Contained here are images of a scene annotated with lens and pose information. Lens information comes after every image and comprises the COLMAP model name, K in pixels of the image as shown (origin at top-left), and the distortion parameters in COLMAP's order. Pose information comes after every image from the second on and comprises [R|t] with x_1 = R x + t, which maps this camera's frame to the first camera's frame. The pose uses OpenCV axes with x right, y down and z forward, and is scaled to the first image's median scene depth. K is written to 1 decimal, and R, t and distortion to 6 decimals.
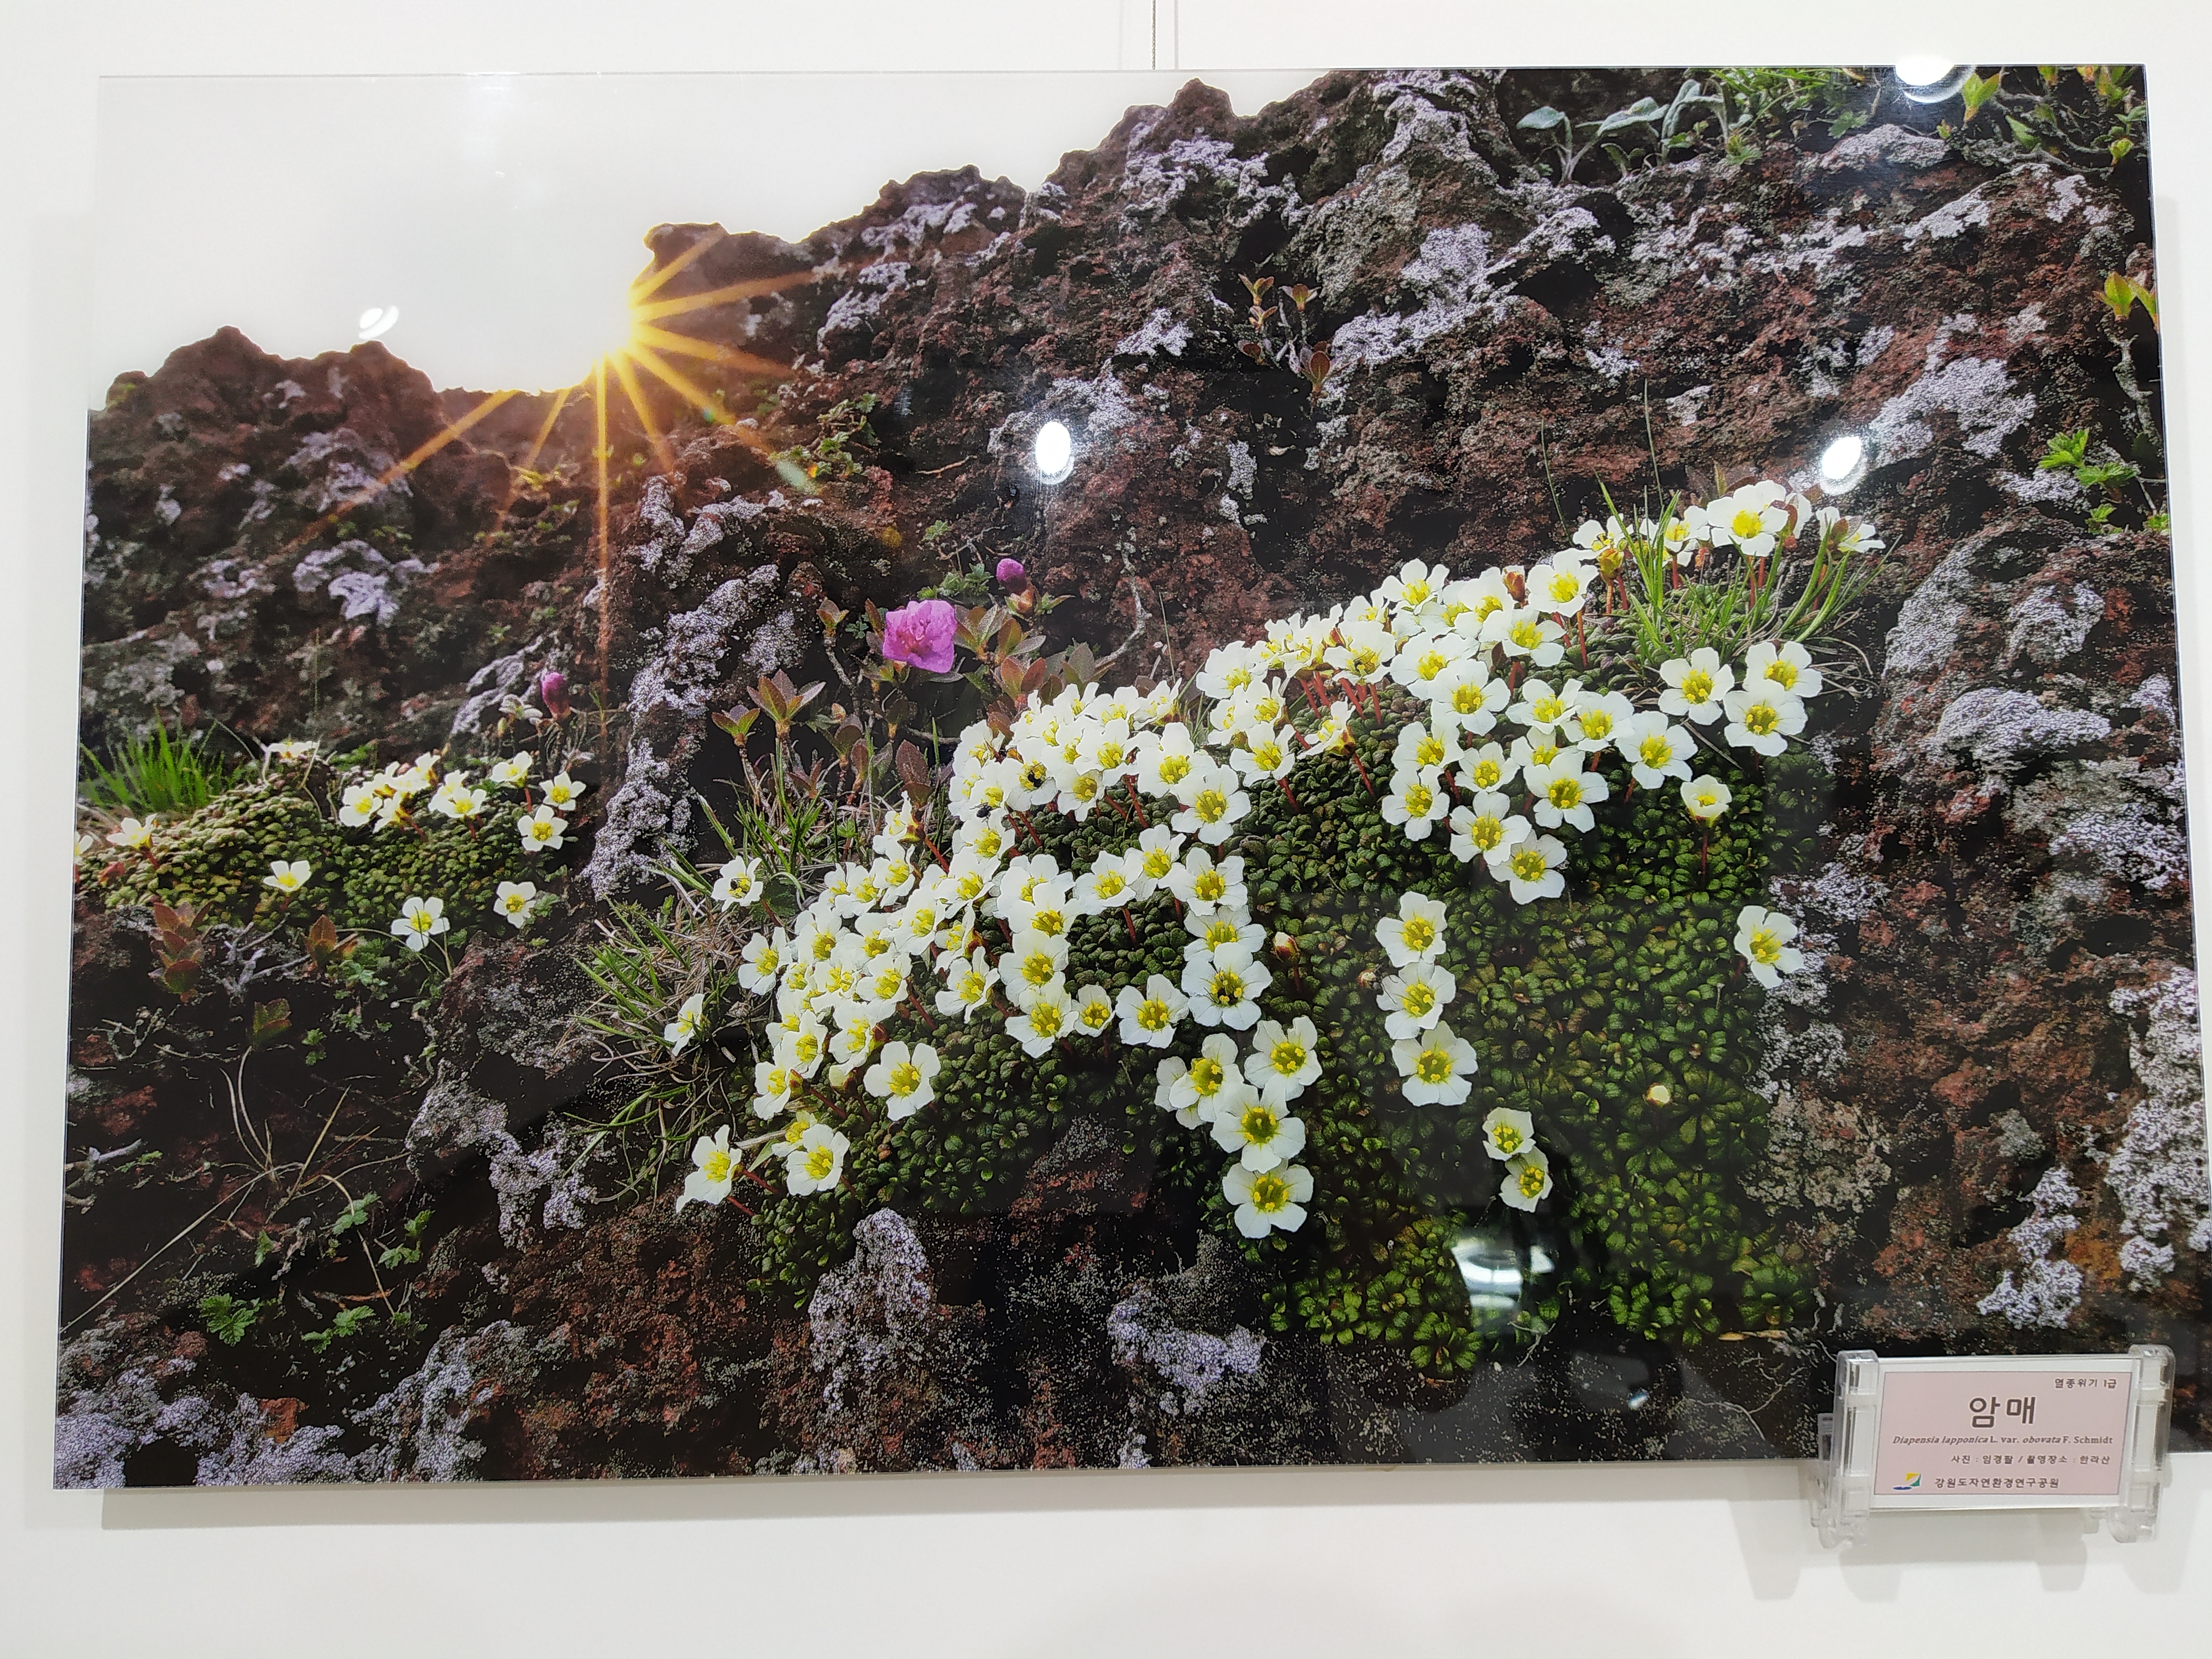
lens RADIAL K [[1599.1, 0, 1106.0], [0, 1599.1, 829.5], [0, 0, 1]] dist [0.001773, -0.002130]
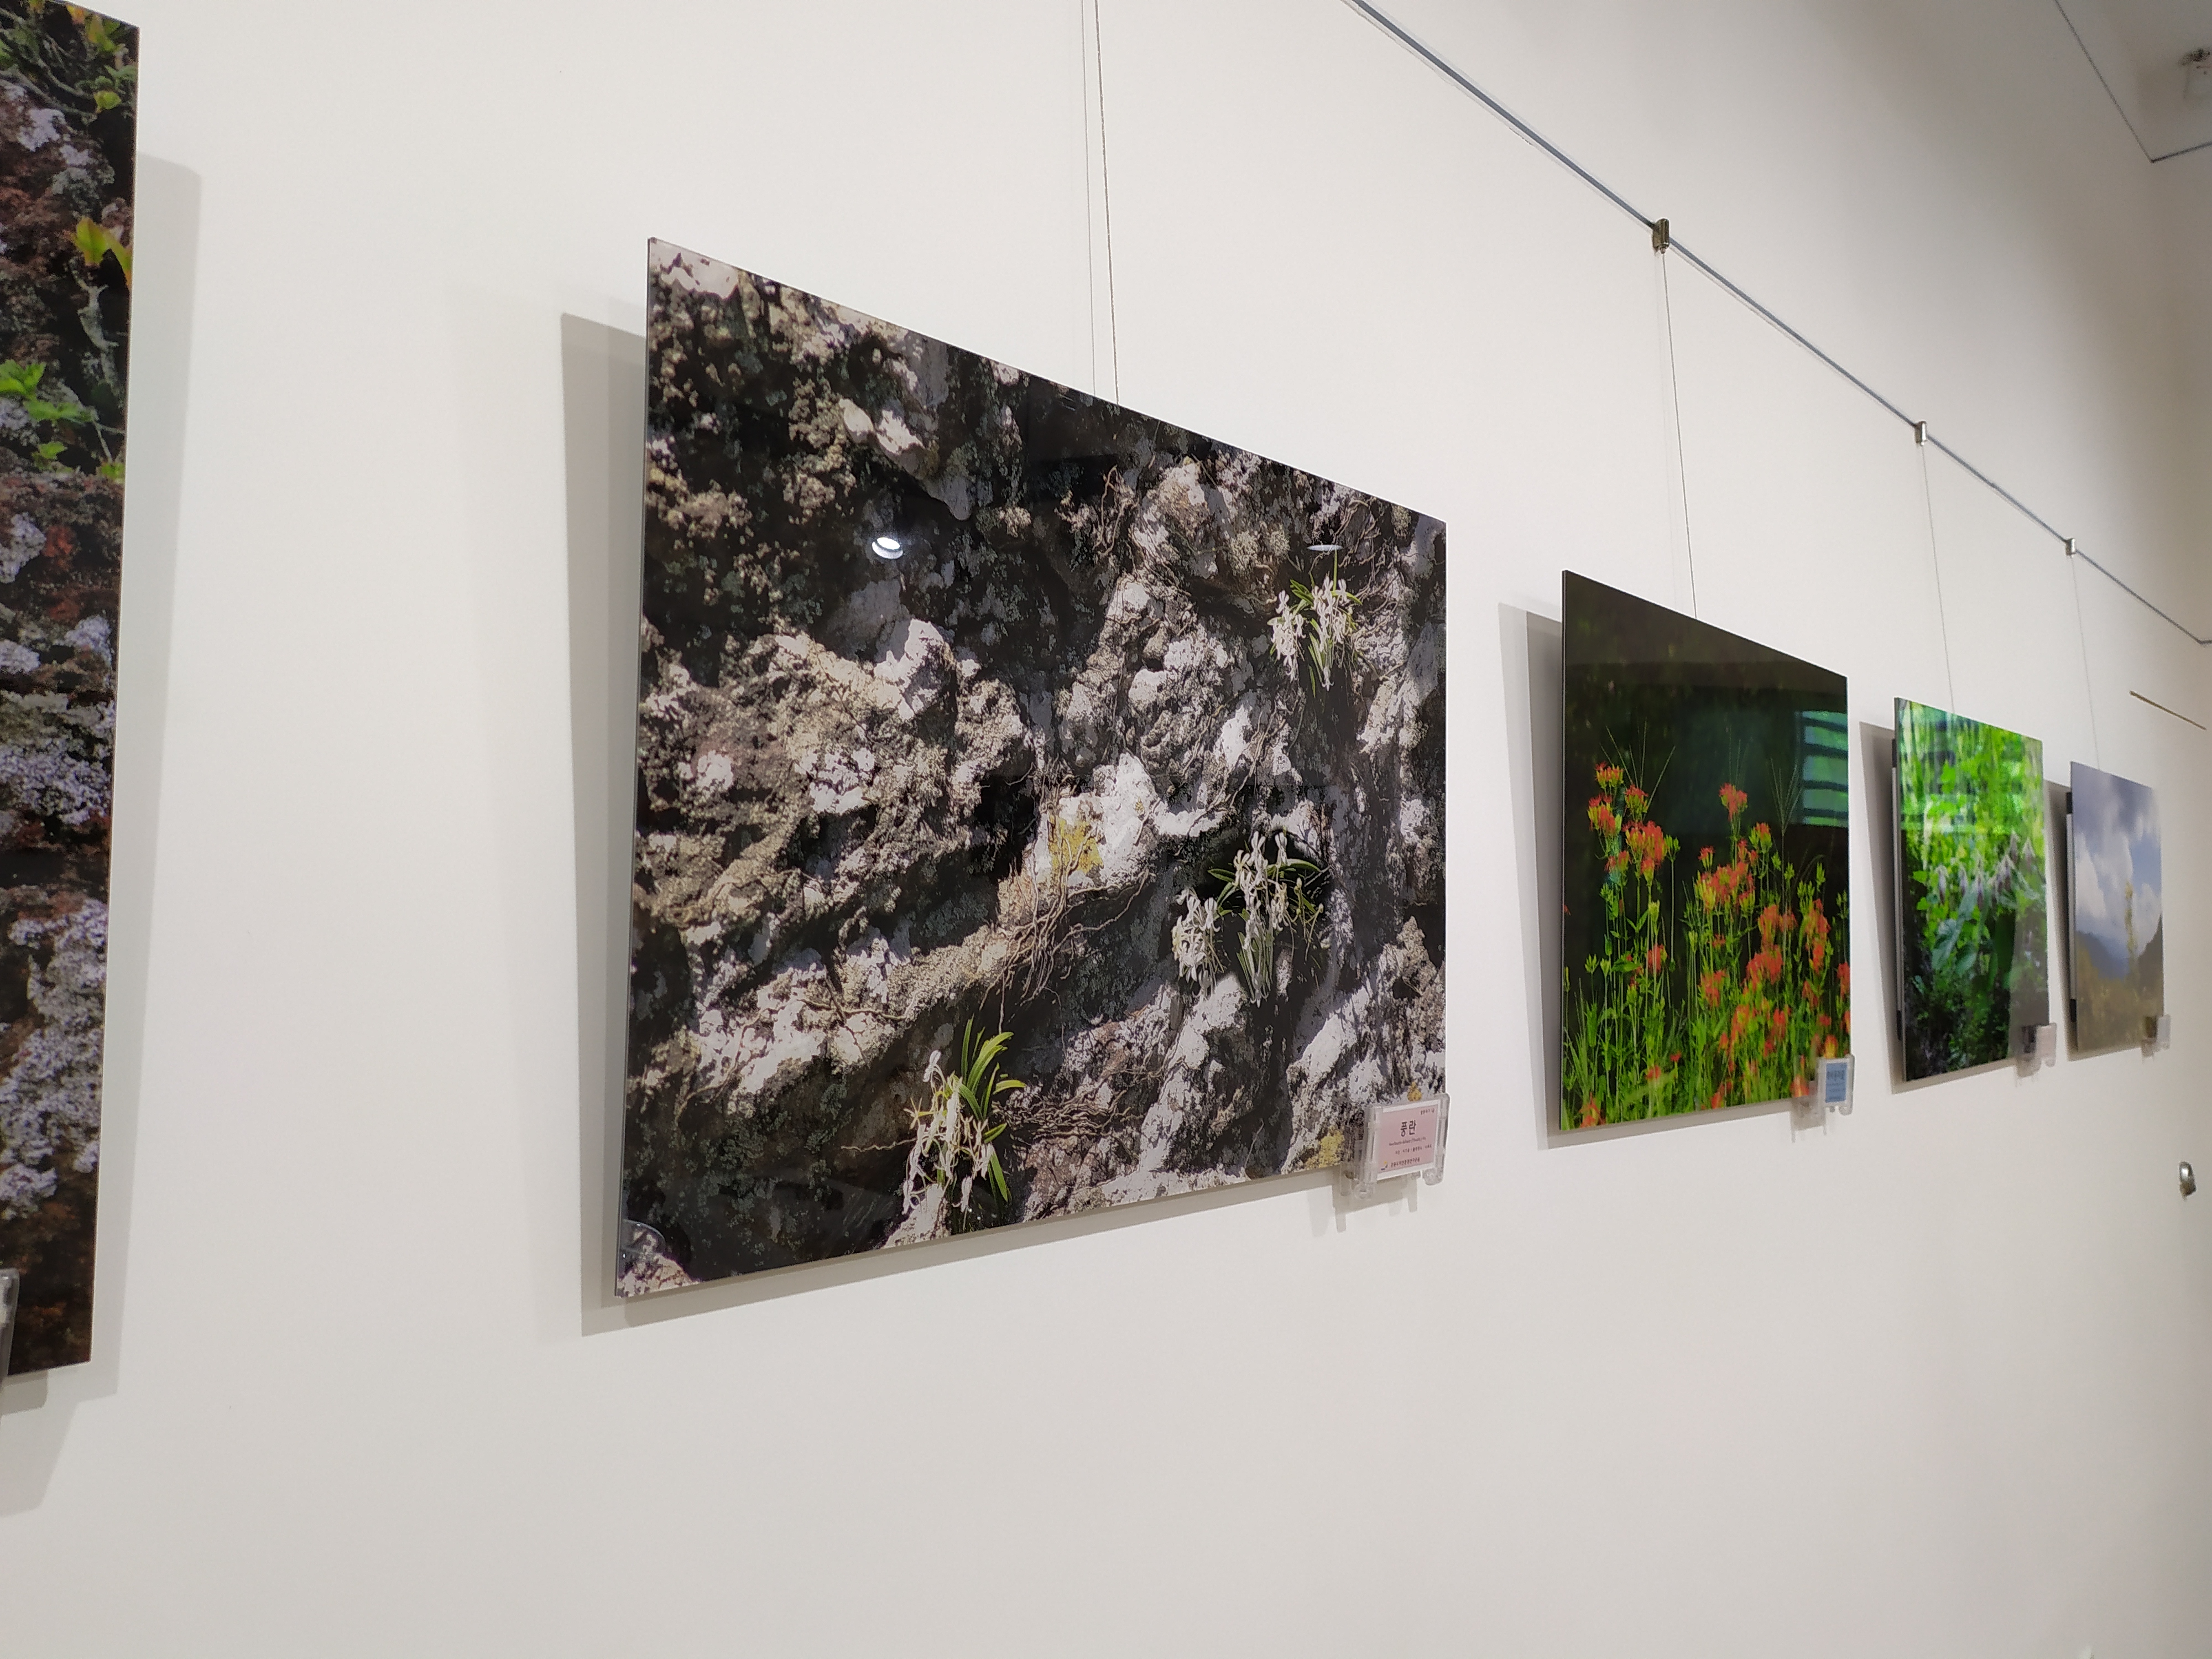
lens RADIAL K [[1599.1, 0, 1106.0], [0, 1599.1, 829.5], [0, 0, 1]] dist [0.001773, -0.002130]
pose [[0.691039, 0.048210, 0.721208, 0.372017], [-0.055842, 0.998352, -0.013230, 0.017389], [-0.720657, -0.031131, 0.692593, -0.186700]]
